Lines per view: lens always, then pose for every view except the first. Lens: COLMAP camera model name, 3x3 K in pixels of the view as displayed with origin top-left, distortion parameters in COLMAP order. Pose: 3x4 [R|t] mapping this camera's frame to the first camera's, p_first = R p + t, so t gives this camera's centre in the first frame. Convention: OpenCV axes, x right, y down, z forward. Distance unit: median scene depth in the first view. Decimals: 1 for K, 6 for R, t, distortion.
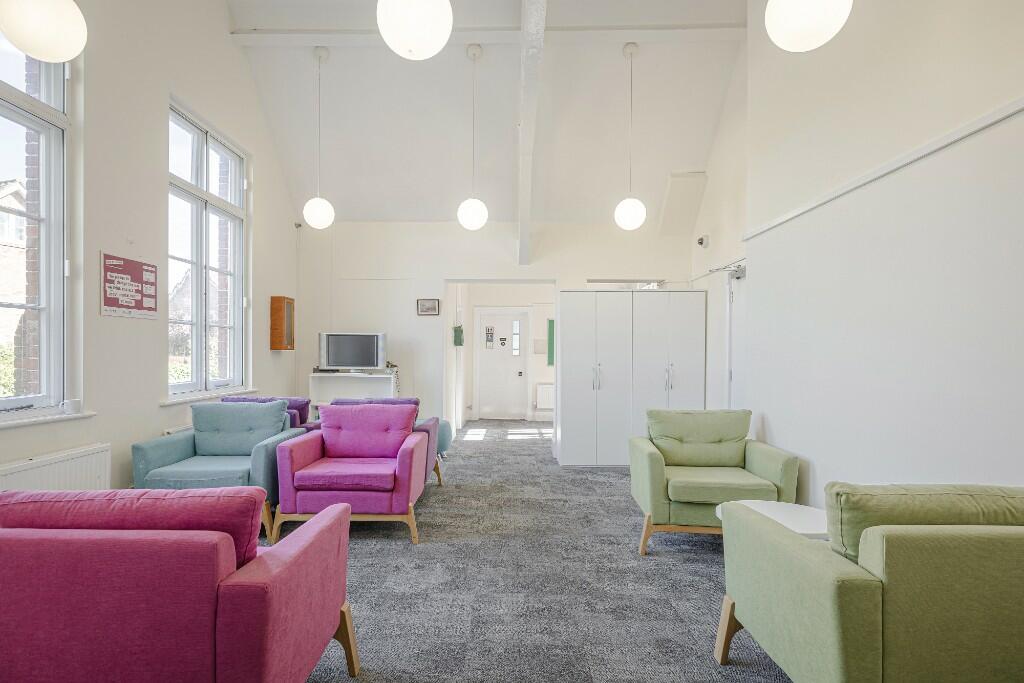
lens RADIAL K [[563.5, 0, 513.9], [0, 563.5, 351.4], [0, 0, 1]] dist [-0.003687, -0.001358]
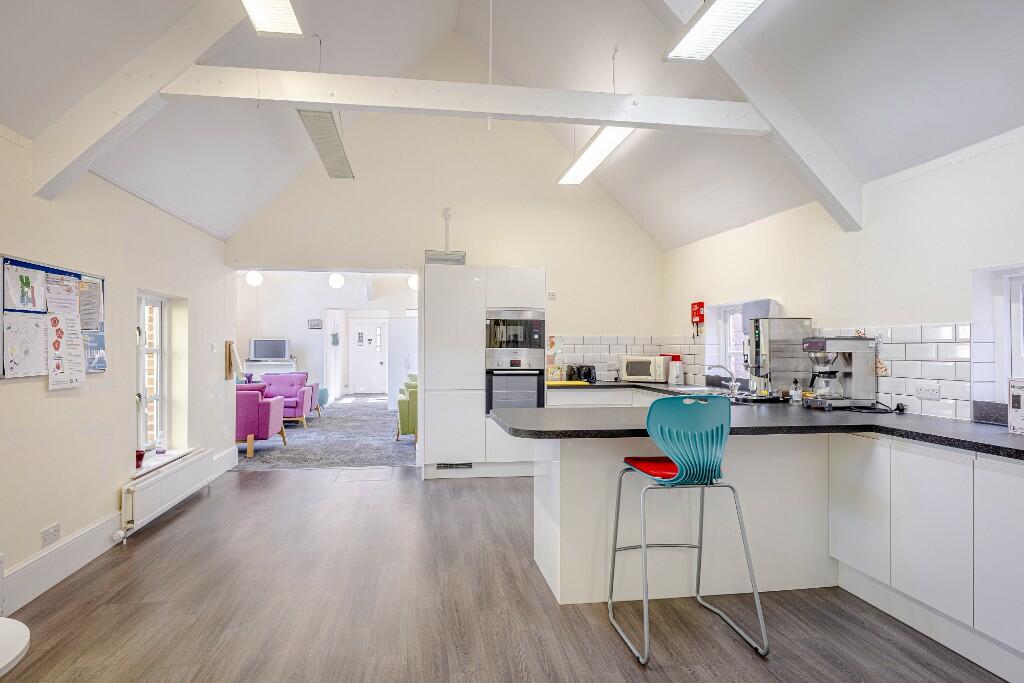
lens RADIAL K [[563.5, 0, 507.2], [0, 563.5, 341.0], [0, 0, 1]] dist [-0.003687, -0.001358]
pose [[0.987377, -0.002289, 0.158371, 0.291592], [0.003711, 0.999955, -0.008684, -0.015027], [-0.158344, 0.009162, 0.987341, -1.496173]]
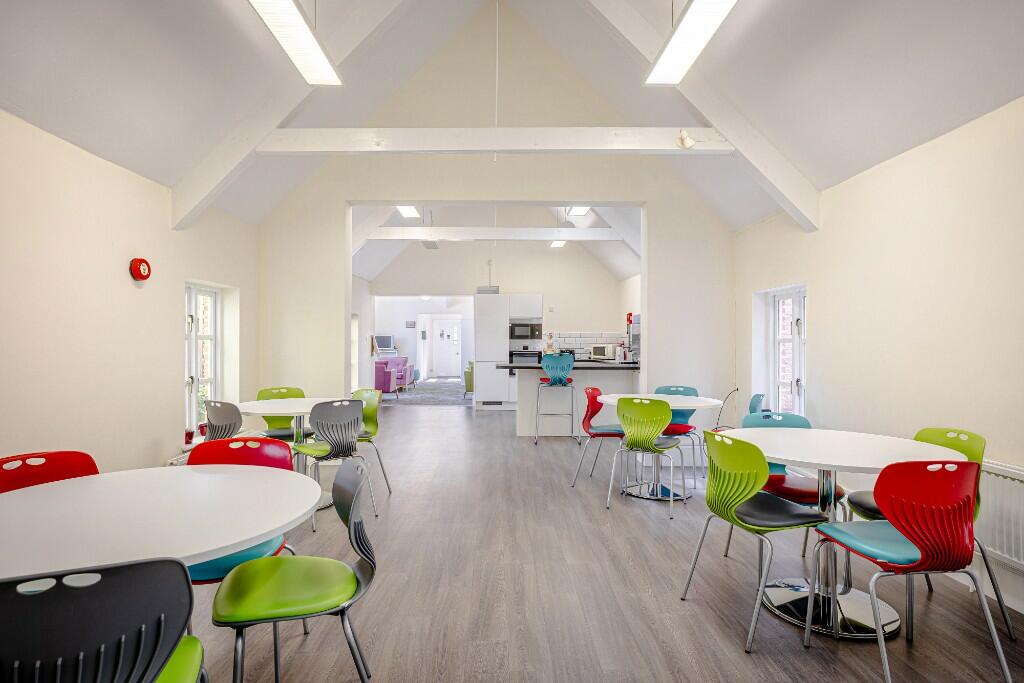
lens RADIAL K [[563.5, 0, 510.2], [0, 563.5, 335.8], [0, 0, 1]] dist [-0.003687, -0.001358]
pose [[0.999645, -0.004368, 0.026276, 0.404164], [0.004667, 0.999925, -0.011320, 0.003375], [-0.026225, 0.011438, 0.999591, -2.719427]]
